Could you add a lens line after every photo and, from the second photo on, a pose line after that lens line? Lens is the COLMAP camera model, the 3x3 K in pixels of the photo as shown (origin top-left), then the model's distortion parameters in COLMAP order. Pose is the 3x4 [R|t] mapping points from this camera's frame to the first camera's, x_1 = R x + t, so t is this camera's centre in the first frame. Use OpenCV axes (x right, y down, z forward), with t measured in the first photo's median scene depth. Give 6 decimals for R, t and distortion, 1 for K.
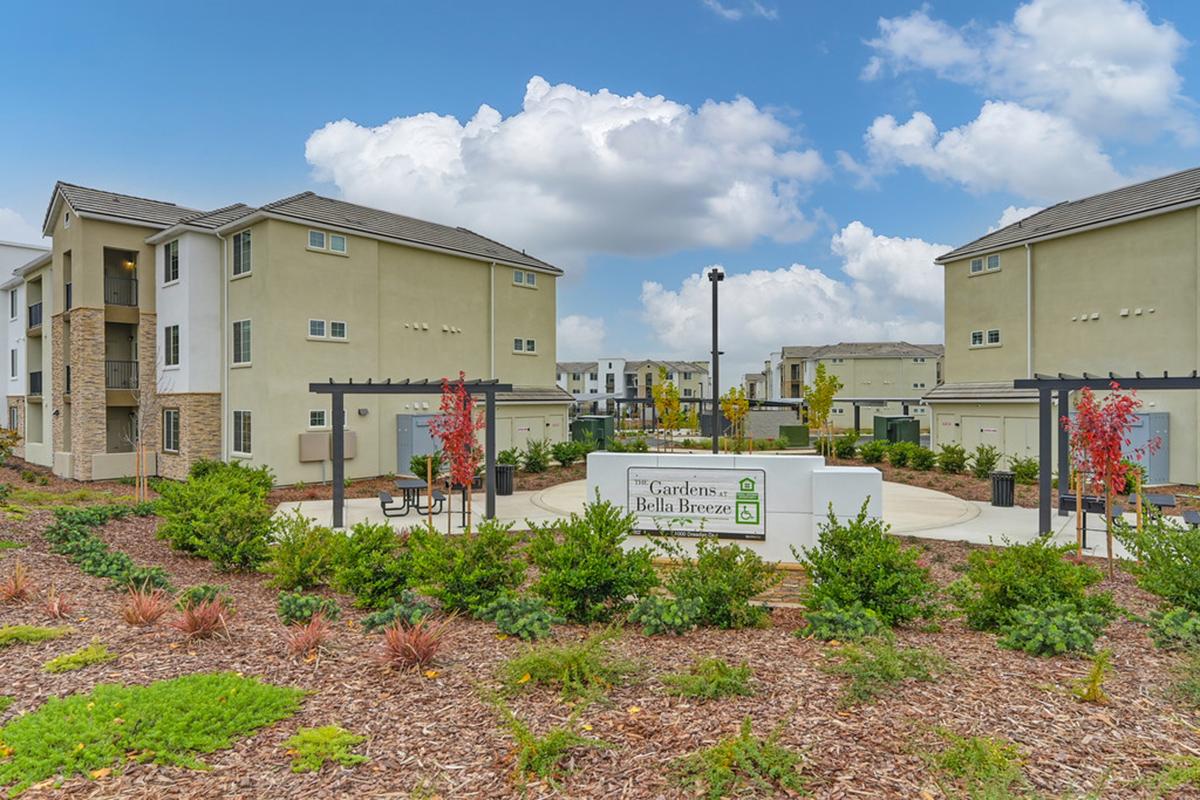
lens RADIAL K [[678.9, 0, 599.5], [0, 678.9, 403.0], [0, 0, 1]] dist [-0.002802, -0.000204]
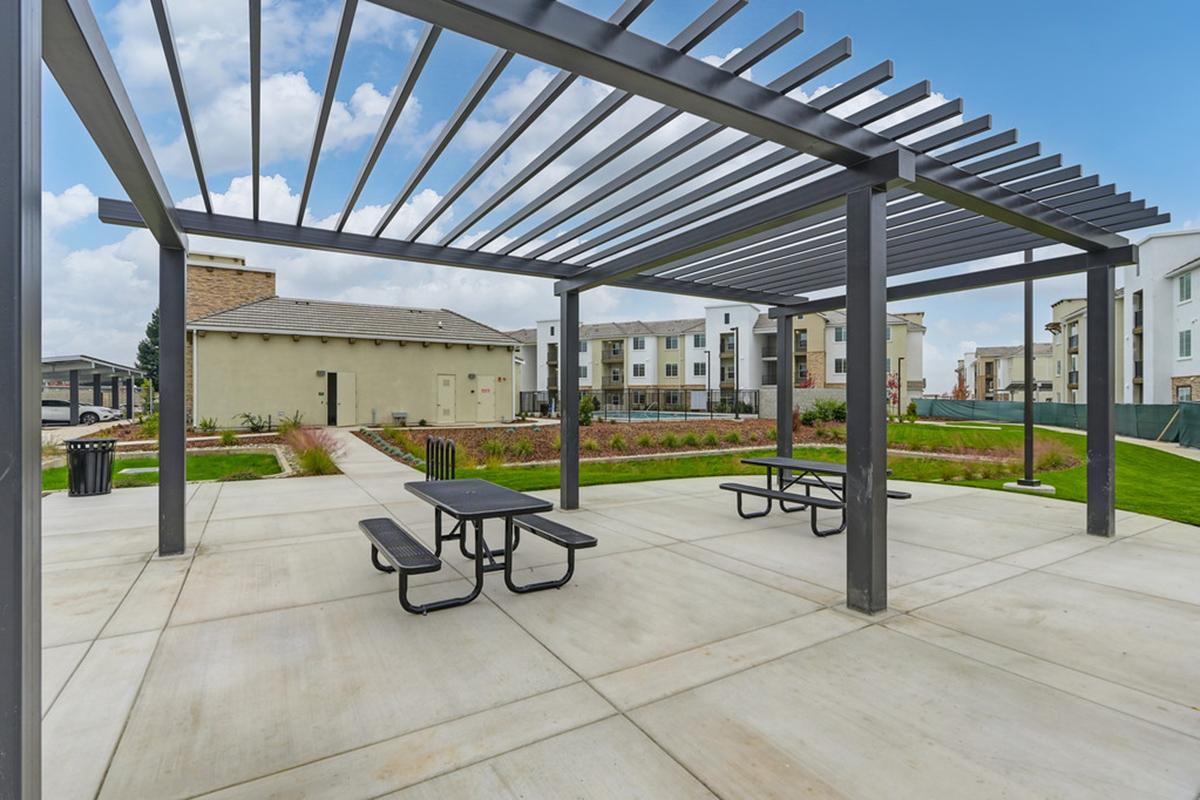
lens RADIAL K [[556.5, 0, 595.5], [0, 556.5, 399.8], [0, 0, 1]] dist [-0.000792, -0.000694]
pose [[0.946002, 0.003923, -0.324137, 0.307850], [-0.004021, 0.999992, 0.000368, 0.056285], [0.324136, 0.000956, 0.946010, 2.681963]]
